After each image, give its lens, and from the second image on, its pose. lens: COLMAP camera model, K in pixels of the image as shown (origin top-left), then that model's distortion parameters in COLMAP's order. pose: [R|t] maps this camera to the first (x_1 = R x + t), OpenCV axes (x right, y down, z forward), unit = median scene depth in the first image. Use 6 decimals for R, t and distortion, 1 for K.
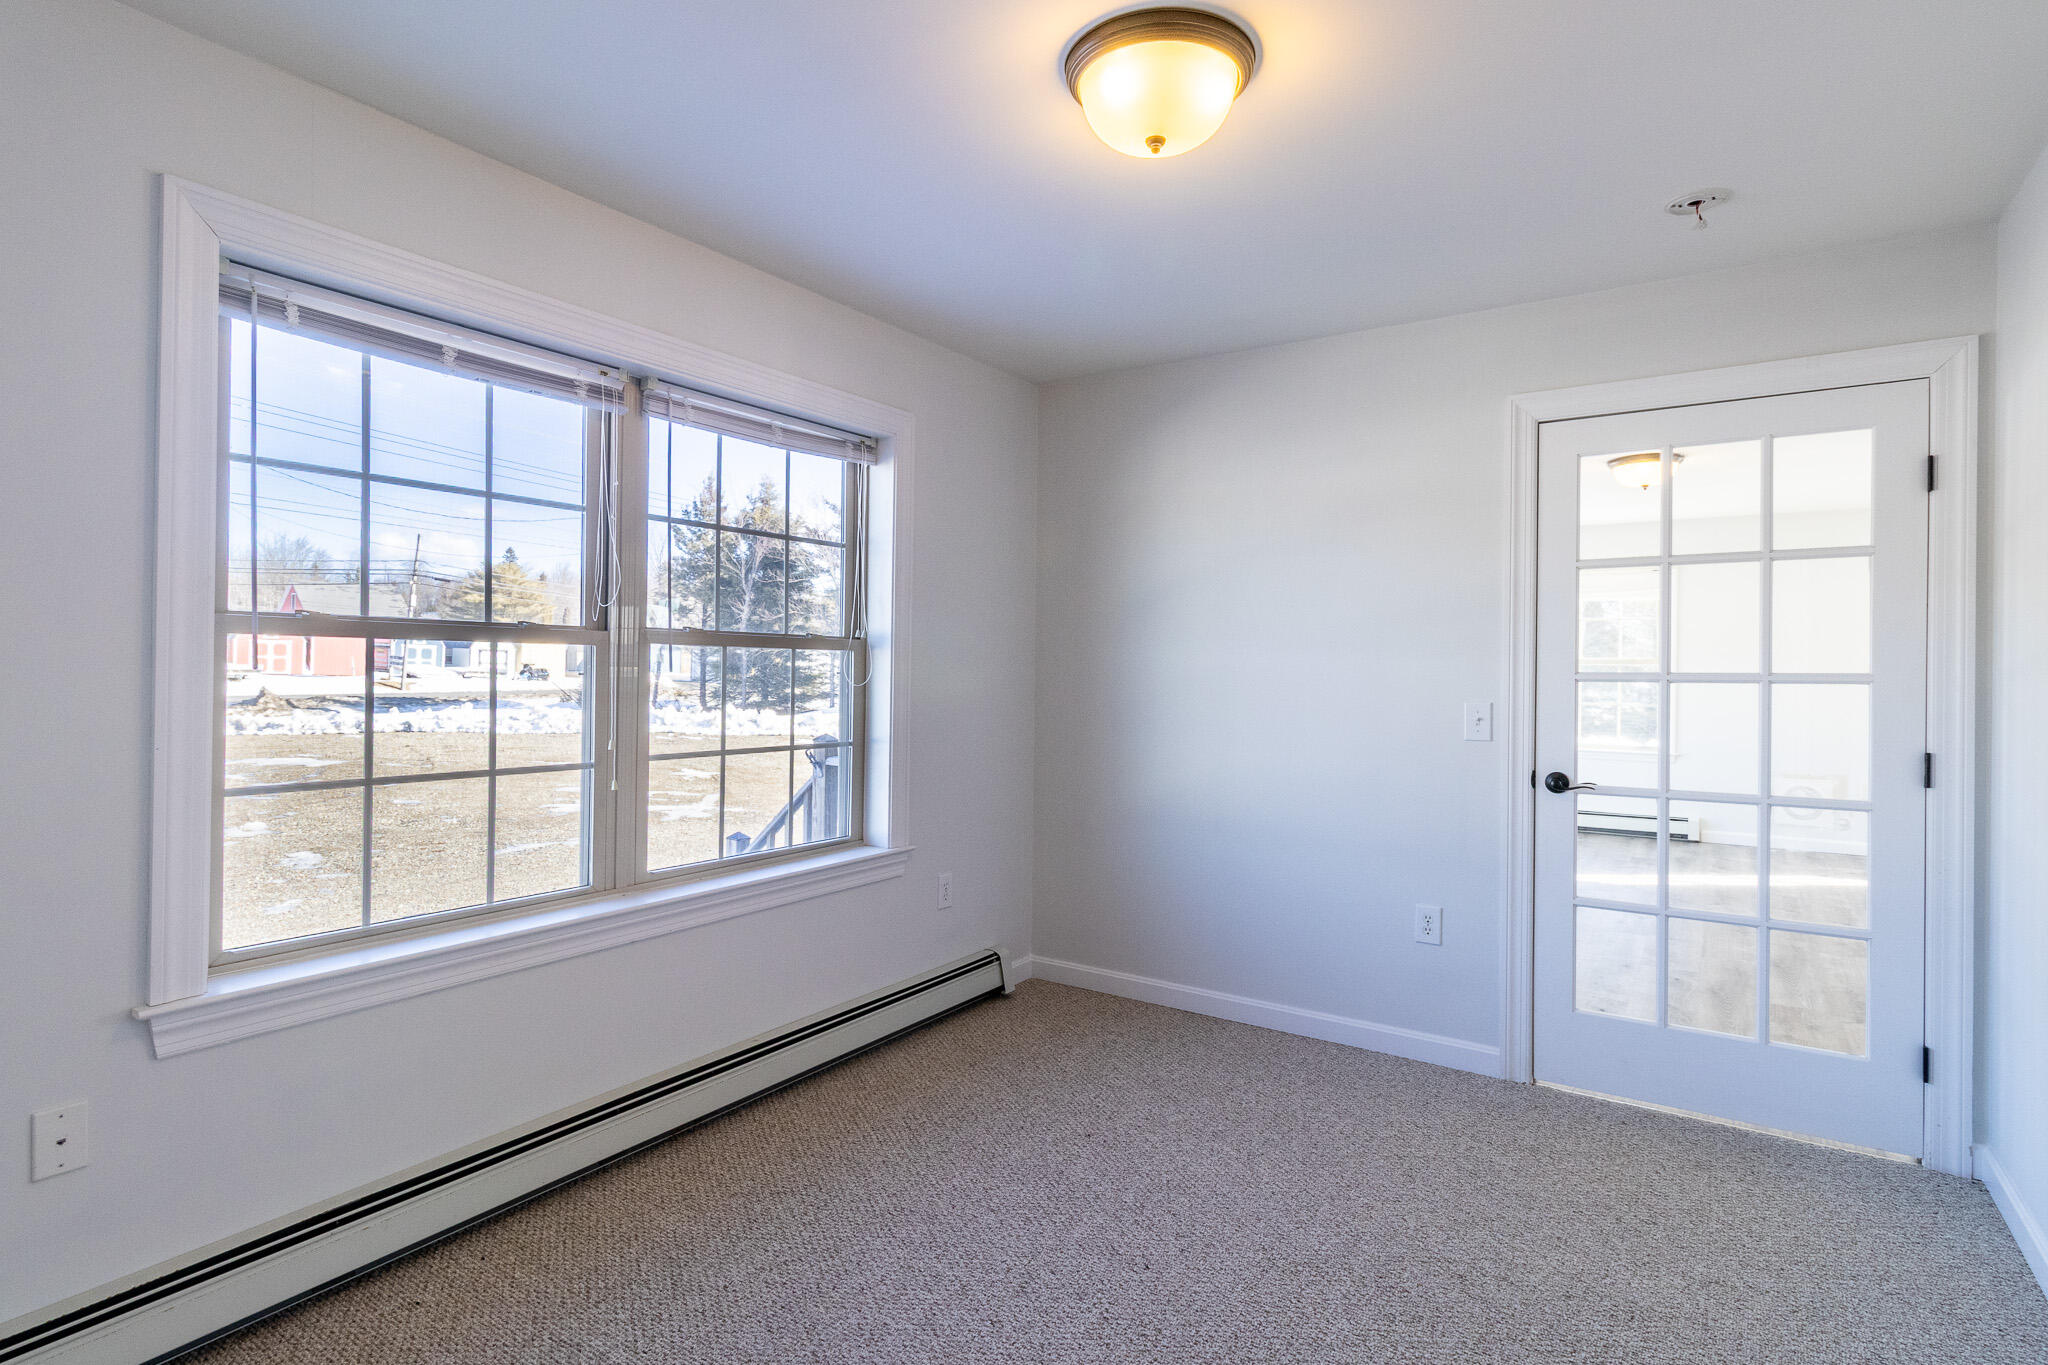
lens RADIAL K [[1021.8, 0, 1000.9], [0, 1021.8, 672.5], [0, 0, 1]] dist [0.001902, 0.002781]
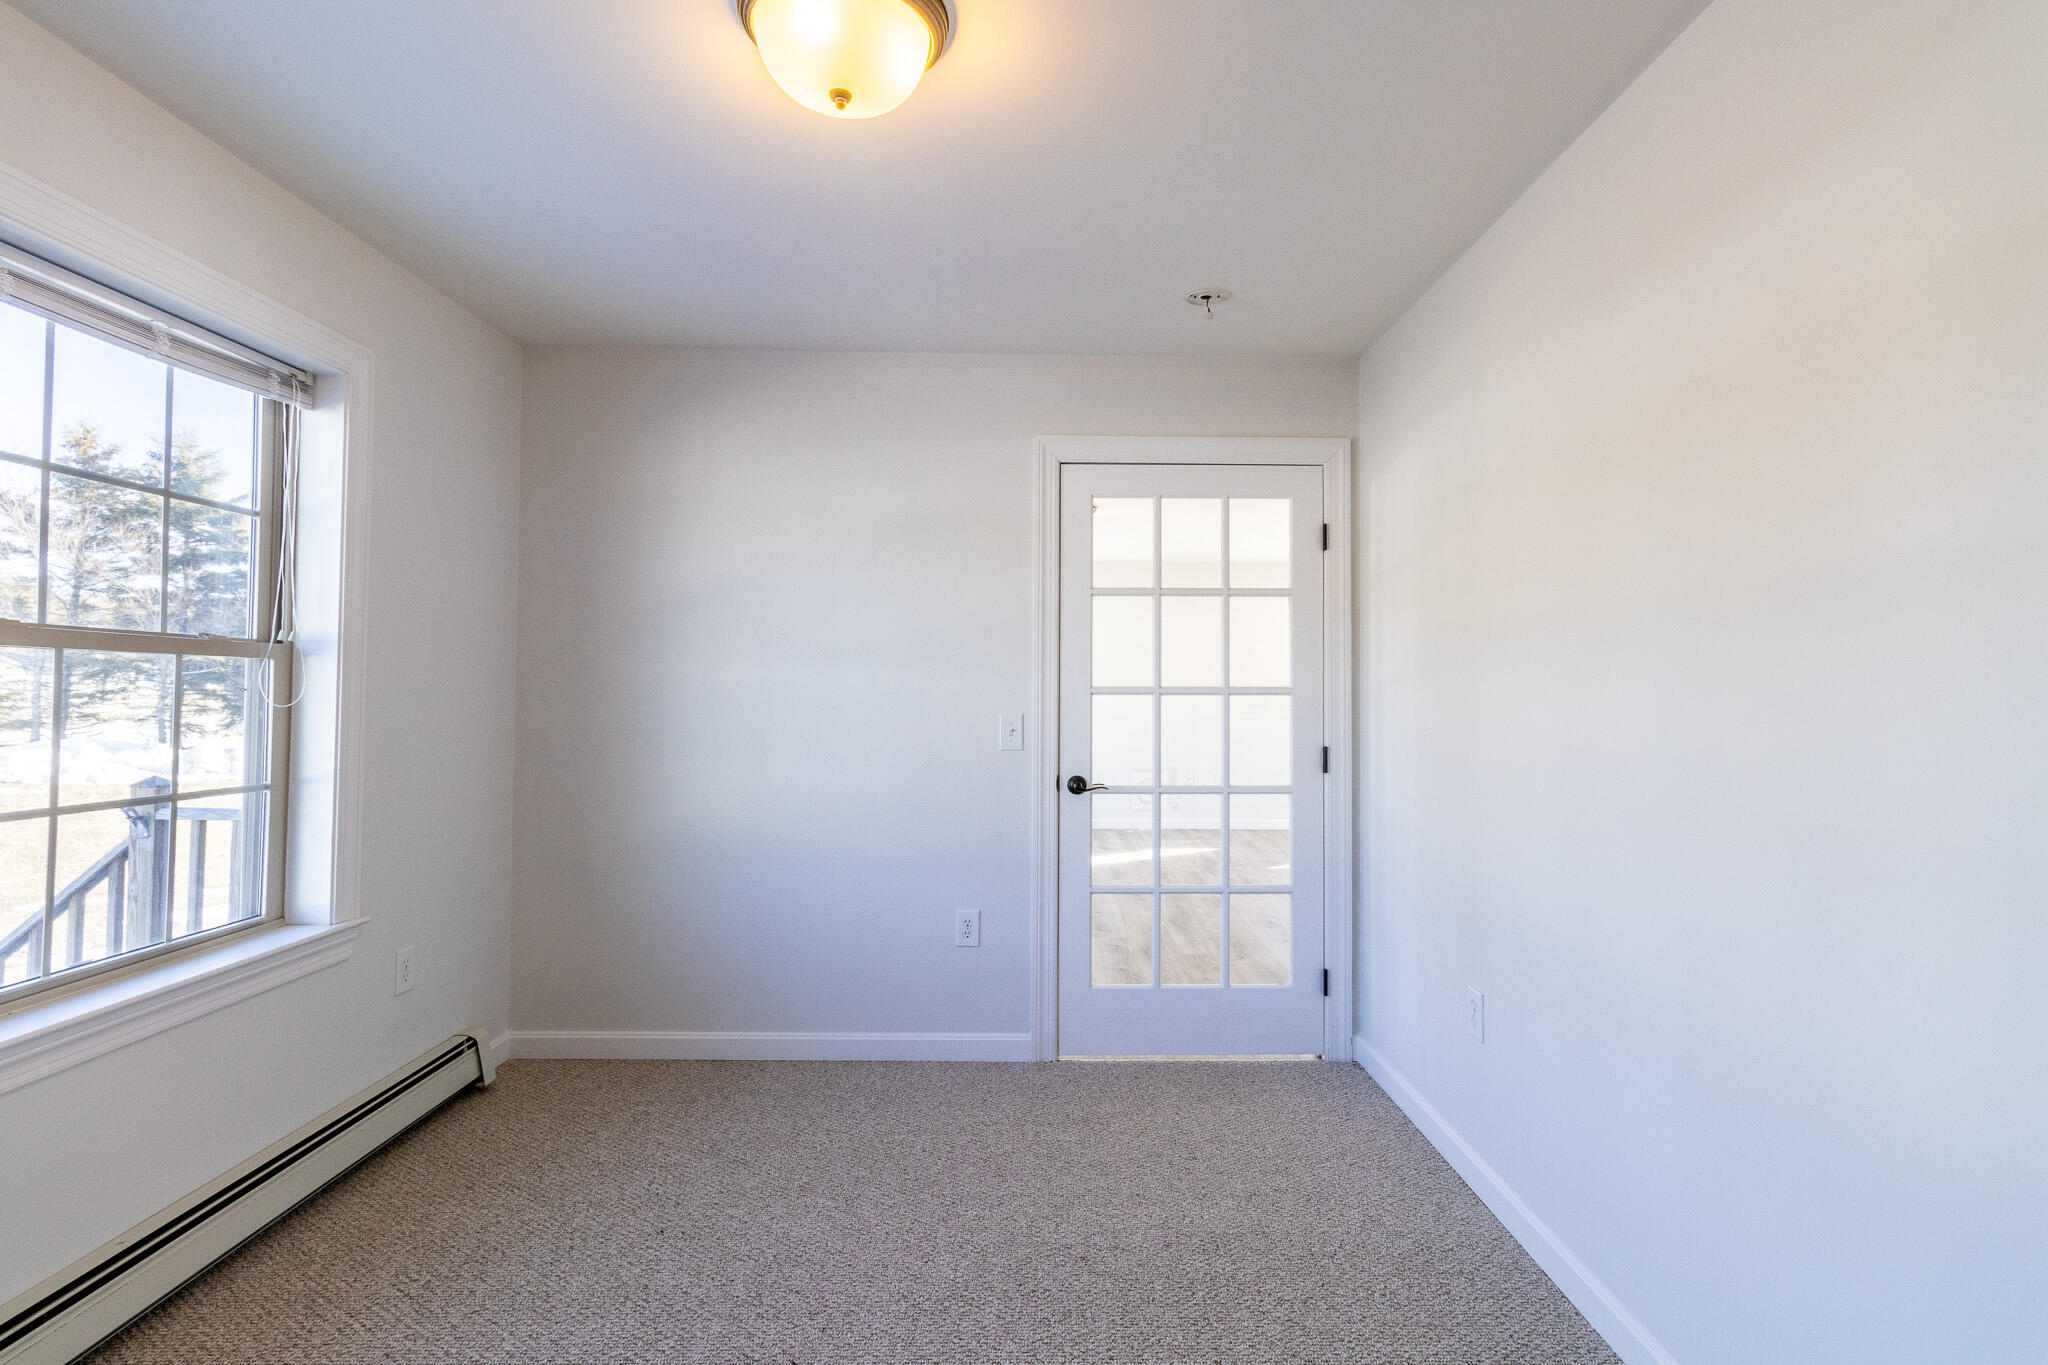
lens RADIAL K [[1021.8, 0, 1000.9], [0, 1021.8, 672.5], [0, 0, 1]] dist [0.001902, 0.002781]
pose [[0.819211, 0.006872, 0.573452, -0.160918], [0.002974, 0.999864, -0.016229, 0.002048], [-0.573485, 0.015000, 0.819079, 0.123788]]
